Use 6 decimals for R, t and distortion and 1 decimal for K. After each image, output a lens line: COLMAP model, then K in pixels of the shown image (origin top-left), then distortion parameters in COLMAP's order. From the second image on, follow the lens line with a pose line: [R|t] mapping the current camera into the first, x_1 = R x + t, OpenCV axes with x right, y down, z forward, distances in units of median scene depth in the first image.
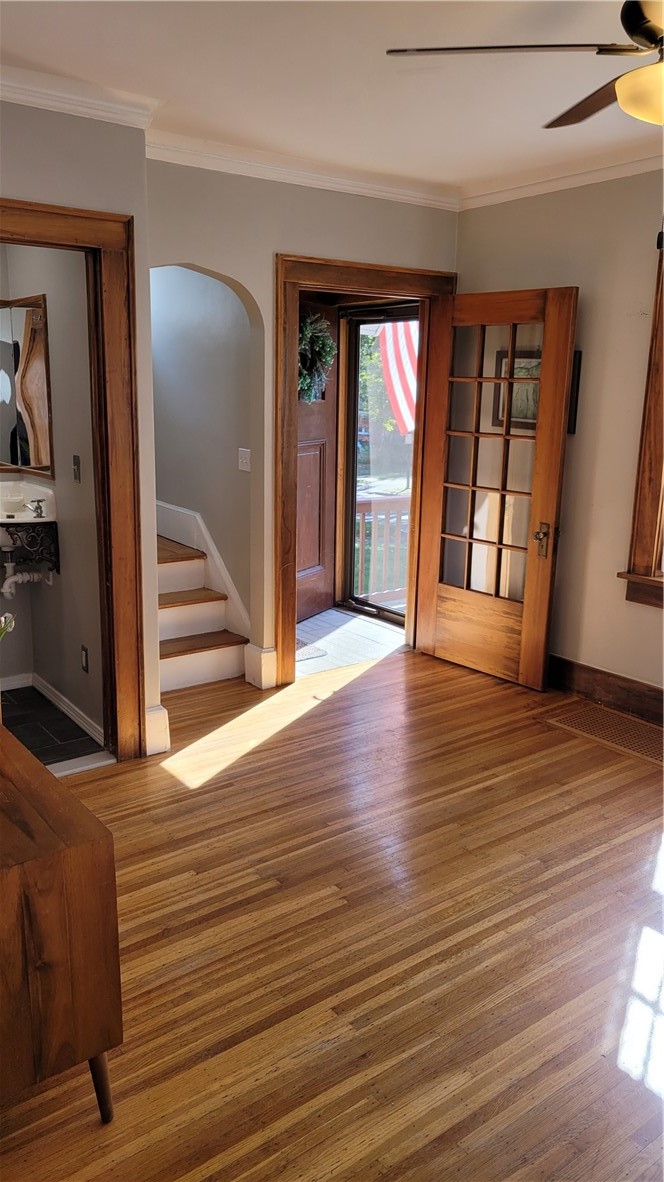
lens RADIAL K [[877.8, 0, 333.3], [0, 877.8, 590.6], [0, 0, 1]] dist [0.033944, -0.012898]
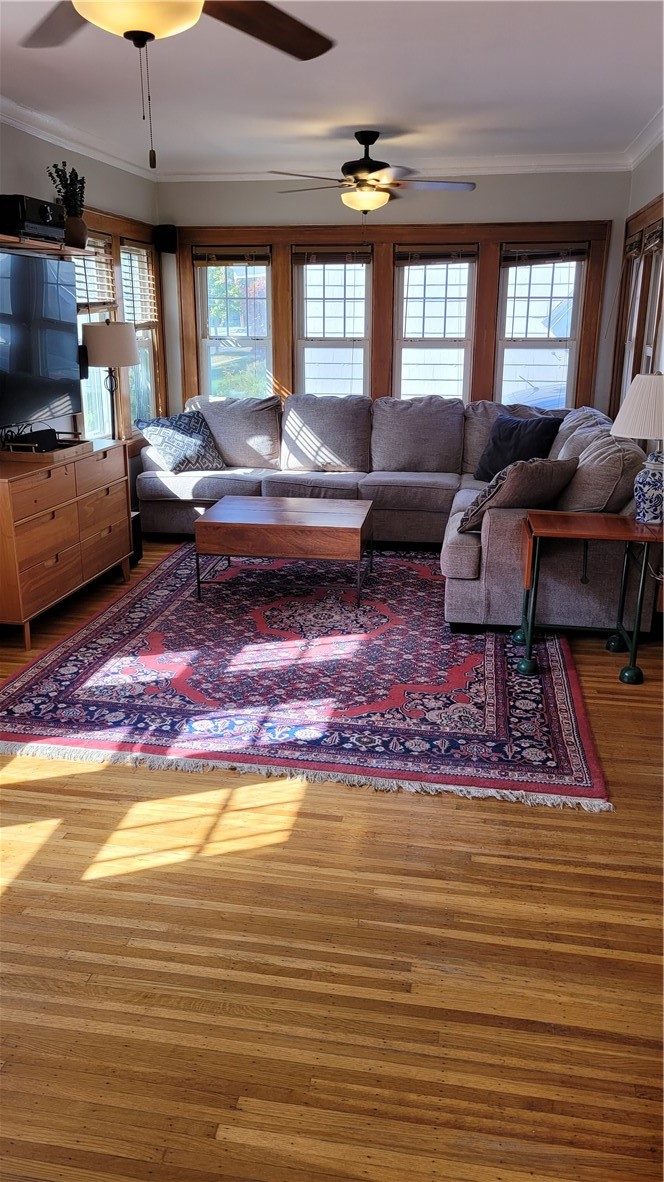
lens RADIAL K [[877.8, 0, 331.9], [0, 877.8, 590.9], [0, 0, 1]] dist [0.033944, -0.012898]
pose [[-0.689898, -0.239310, 0.683207, -0.479426], [0.143319, 0.879944, 0.452944, -0.337459], [-0.709578, 0.410402, -0.572774, 1.405829]]
